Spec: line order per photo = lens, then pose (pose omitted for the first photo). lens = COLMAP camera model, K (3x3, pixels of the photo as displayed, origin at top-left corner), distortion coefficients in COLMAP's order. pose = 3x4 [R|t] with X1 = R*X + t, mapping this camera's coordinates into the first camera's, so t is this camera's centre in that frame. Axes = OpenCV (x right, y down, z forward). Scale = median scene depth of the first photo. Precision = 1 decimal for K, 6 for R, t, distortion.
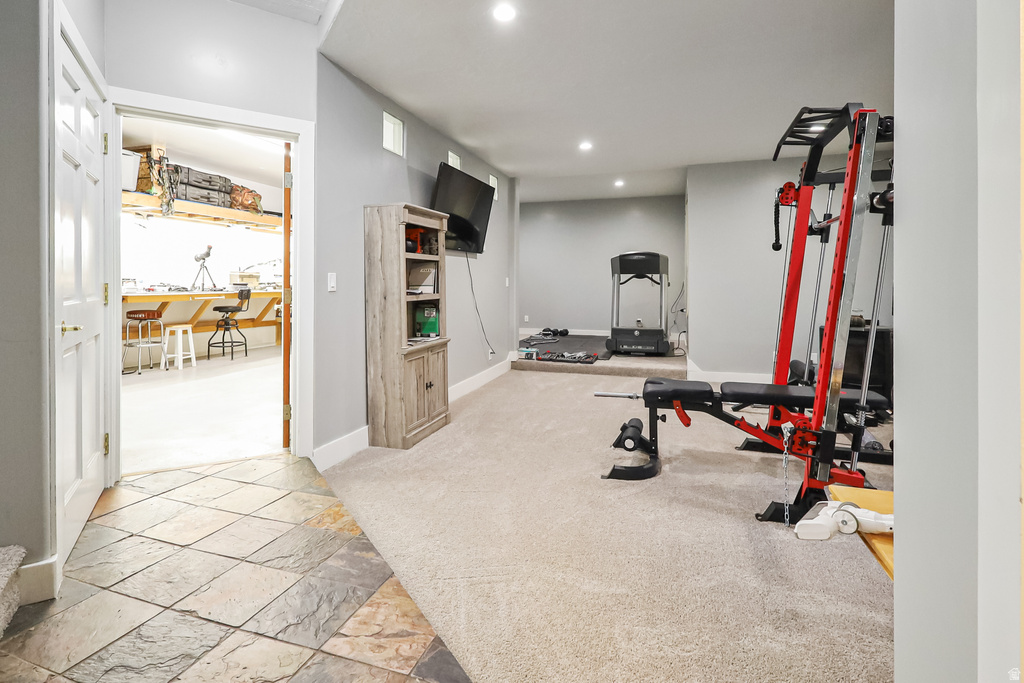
lens RADIAL K [[483.4, 0, 505.8], [0, 483.4, 291.0], [0, 0, 1]] dist [-0.003457, -0.000151]
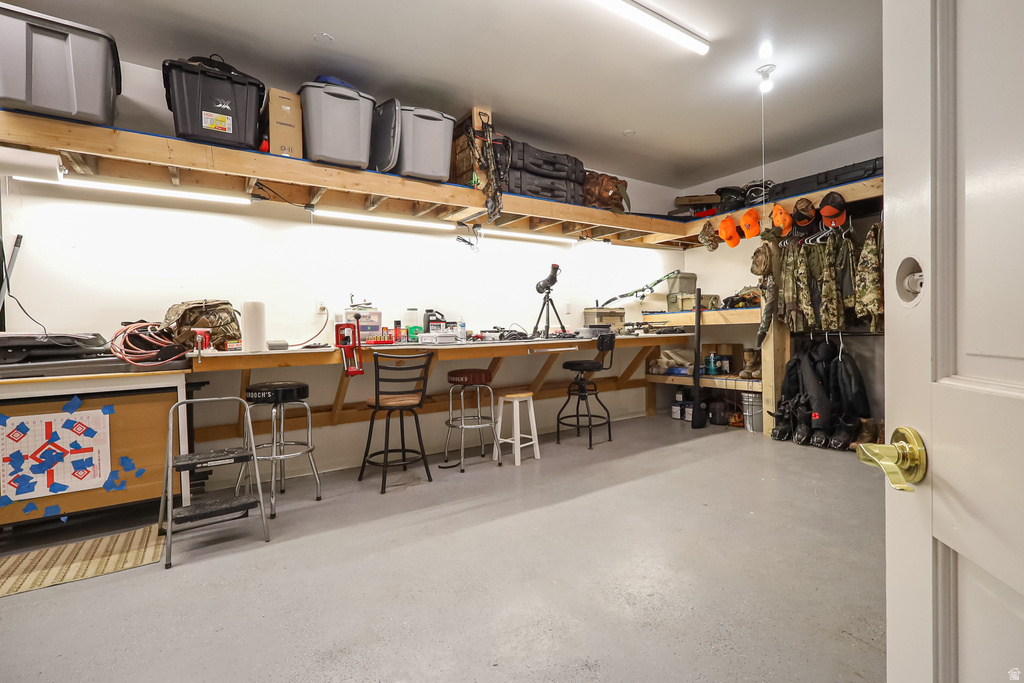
lens RADIAL K [[483.4, 0, 513.7], [0, 483.4, 337.4], [0, 0, 1]] dist [-0.003457, -0.000151]
pose [[0.786611, -0.011714, -0.617337, -0.273123], [0.018399, 0.999821, 0.004472, -0.004926], [0.617174, -0.014876, 0.786686, 0.477570]]
